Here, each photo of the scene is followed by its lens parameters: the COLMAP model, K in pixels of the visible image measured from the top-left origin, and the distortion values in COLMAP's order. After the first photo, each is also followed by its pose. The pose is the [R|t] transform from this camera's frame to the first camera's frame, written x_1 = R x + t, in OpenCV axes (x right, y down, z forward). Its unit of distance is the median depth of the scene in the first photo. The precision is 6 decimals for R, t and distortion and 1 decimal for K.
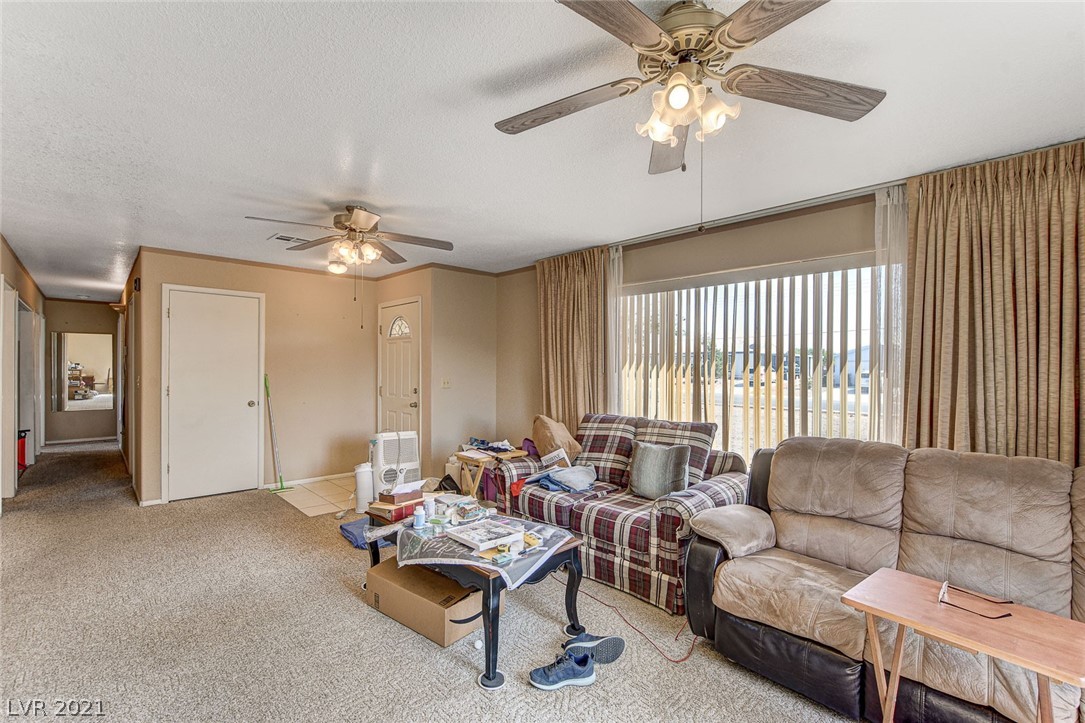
lens RADIAL K [[469.5, 0, 545.7], [0, 469.5, 367.9], [0, 0, 1]] dist [-0.017227, -0.000107]
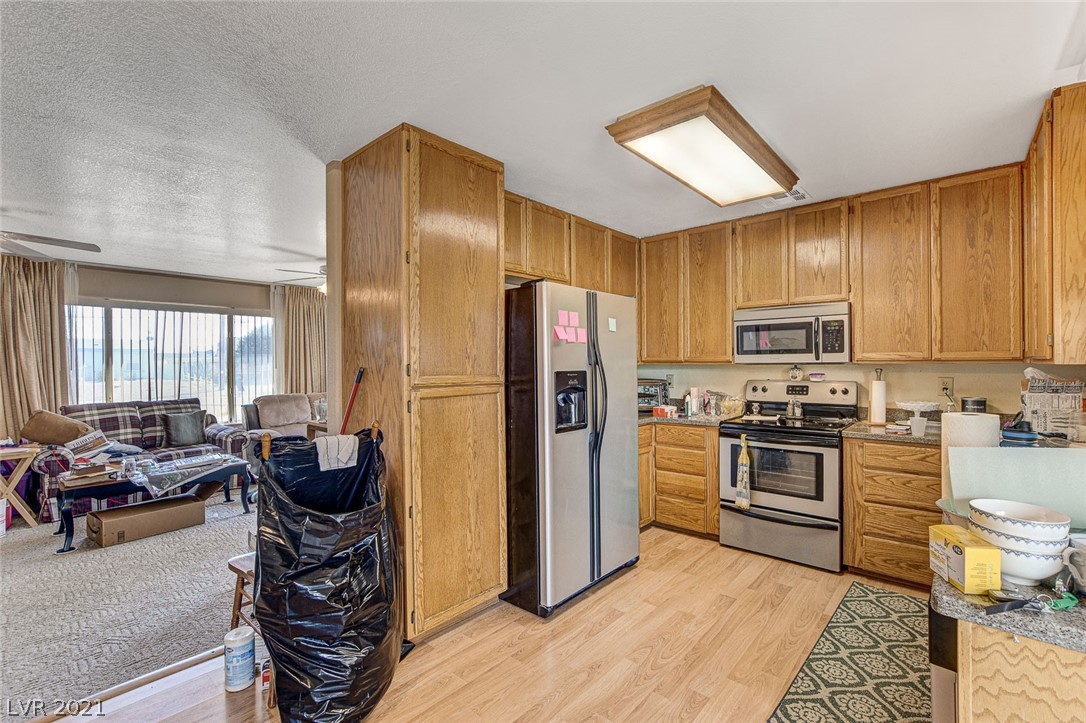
lens RADIAL K [[480.0, 0, 540.5], [0, 480.0, 365.8], [0, 0, 1]] dist [-0.011976, 0.000105]
pose [[-0.069539, -0.012816, 0.997497, -0.909973], [0.007230, 0.999885, 0.013350, -0.007152], [-0.997553, 0.008140, -0.069439, -0.074524]]
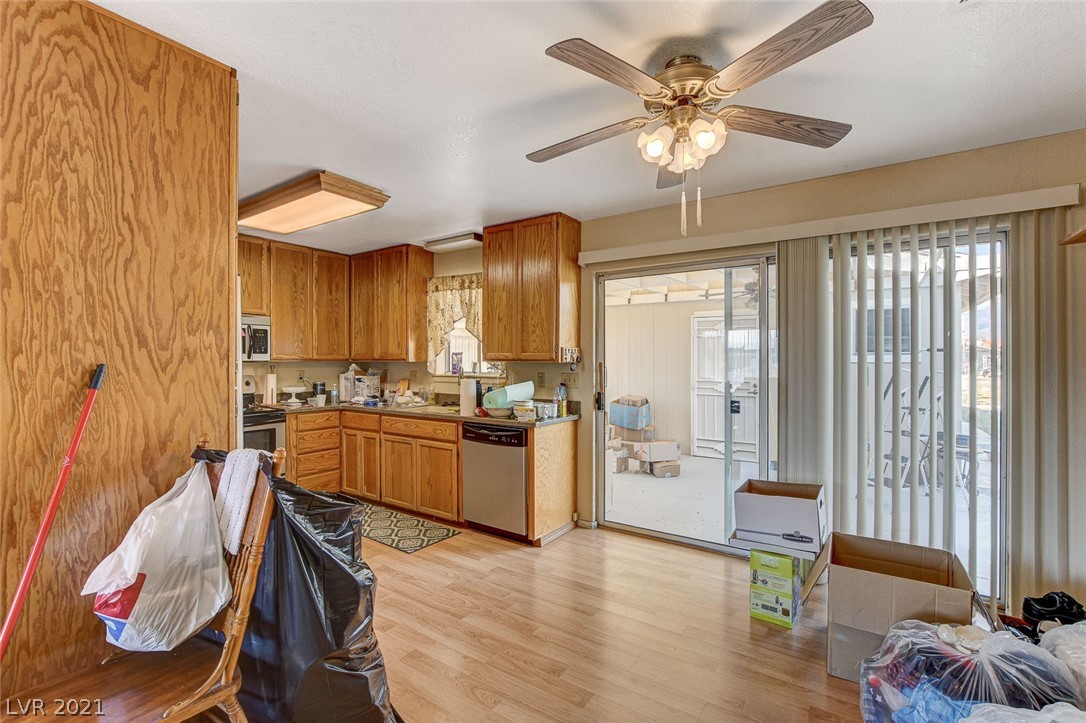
lens RADIAL K [[476.5, 0, 543.0], [0, 476.5, 361.5], [0, 0, 1]] dist [-0.016270, 0.000547]
pose [[-0.979542, -0.006808, -0.201122, -0.627916], [-0.007380, 0.999971, 0.002094, -0.004553], [0.201102, 0.003536, -0.979564, 0.400347]]
